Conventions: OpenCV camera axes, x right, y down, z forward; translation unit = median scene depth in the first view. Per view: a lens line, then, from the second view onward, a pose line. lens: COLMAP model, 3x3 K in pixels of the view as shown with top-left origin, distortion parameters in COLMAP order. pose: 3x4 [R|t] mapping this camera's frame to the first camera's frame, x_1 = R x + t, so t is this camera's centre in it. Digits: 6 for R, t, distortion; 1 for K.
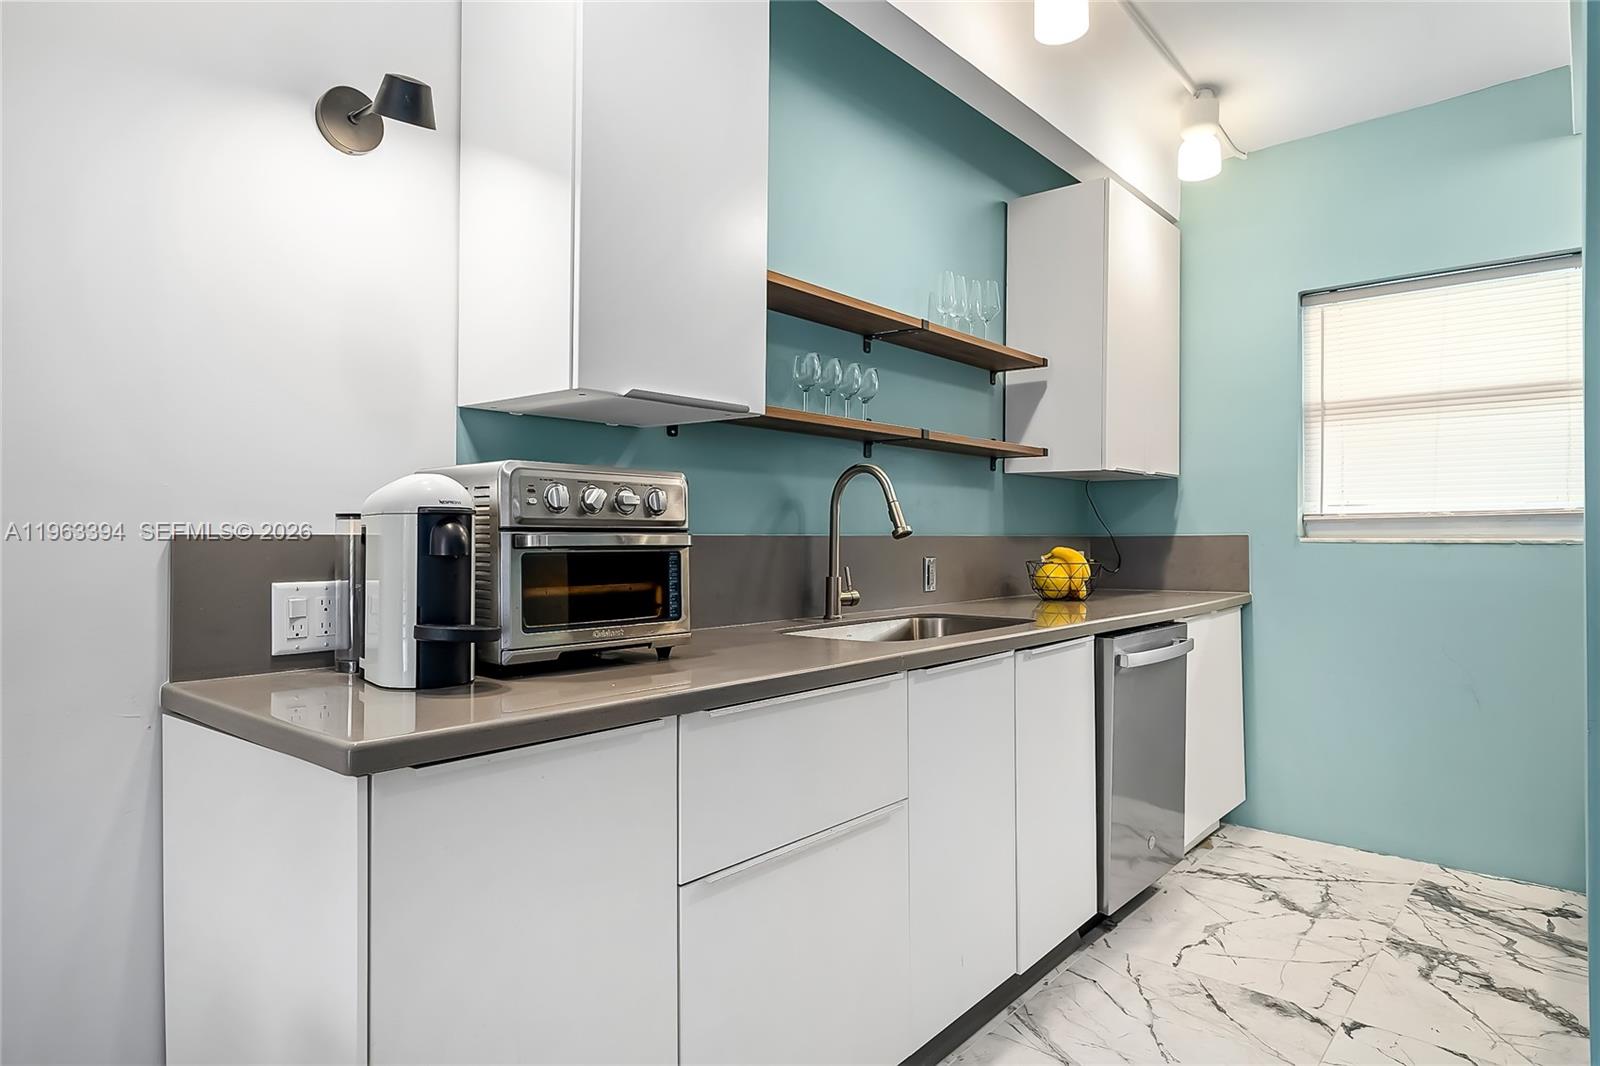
lens RADIAL K [[921.6, 0, 800.0], [0, 921.6, 533.0], [0, 0, 1]] dist [0.001271, 0.000520]
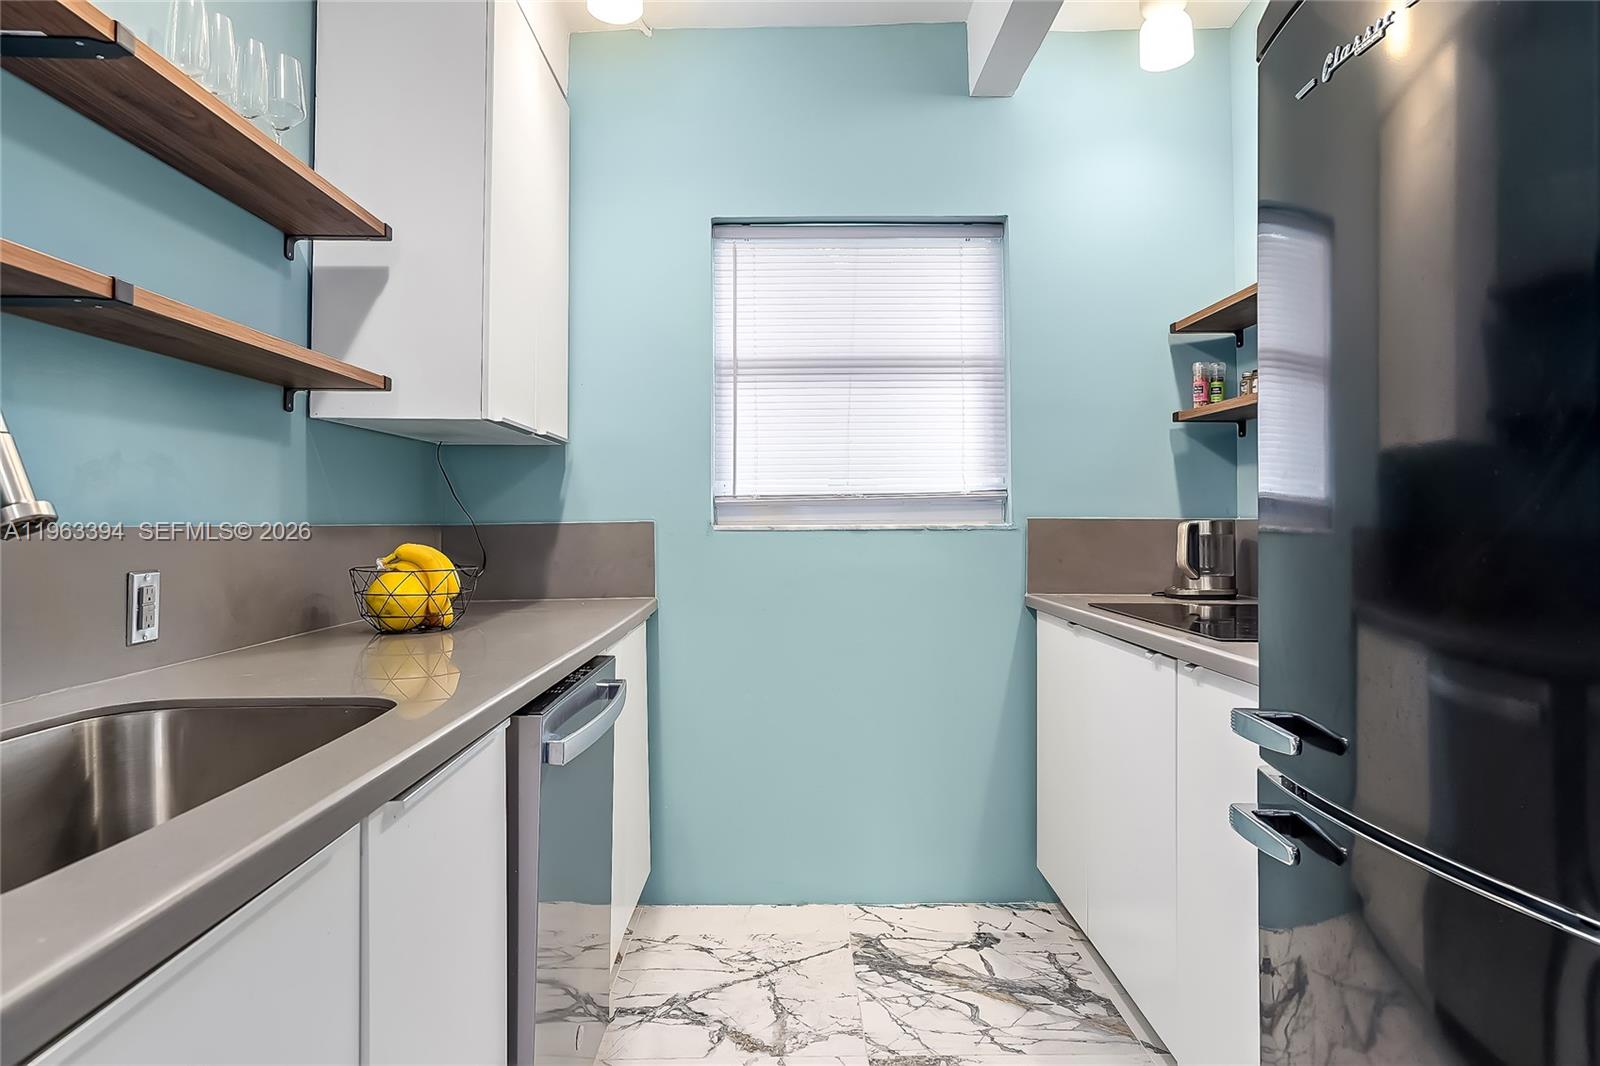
lens RADIAL K [[929.1, 0, 781.1], [0, 929.1, 496.8], [0, 0, 1]] dist [0.003692, 0.000274]
pose [[0.761328, 0.012756, 0.648241, 0.080584], [0.004094, 0.999692, -0.024480, 0.000685], [-0.648353, 0.021292, 0.761042, 0.423683]]
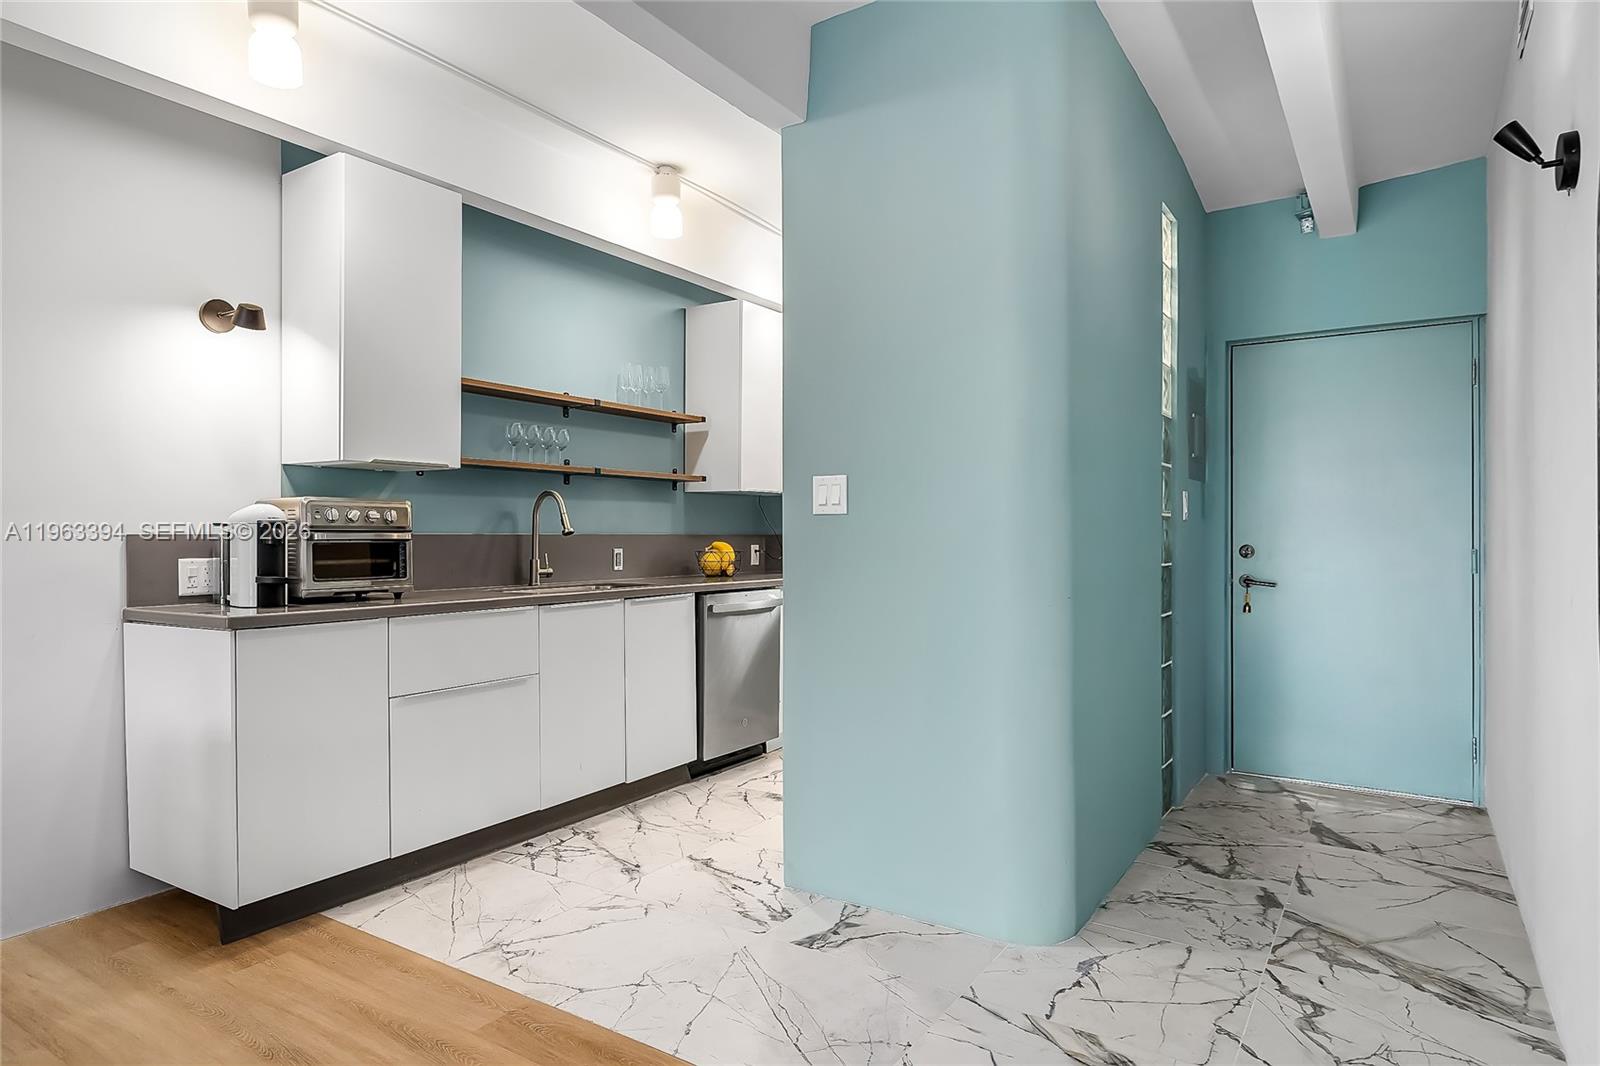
lens RADIAL K [[921.6, 0, 800.0], [0, 921.6, 533.0], [0, 0, 1]] dist [0.001271, 0.000520]
pose [[0.991465, -0.006637, 0.130205, 0.247697], [0.006861, 0.999976, -0.001273, 0.005086], [-0.130193, 0.002156, 0.991486, -0.572499]]
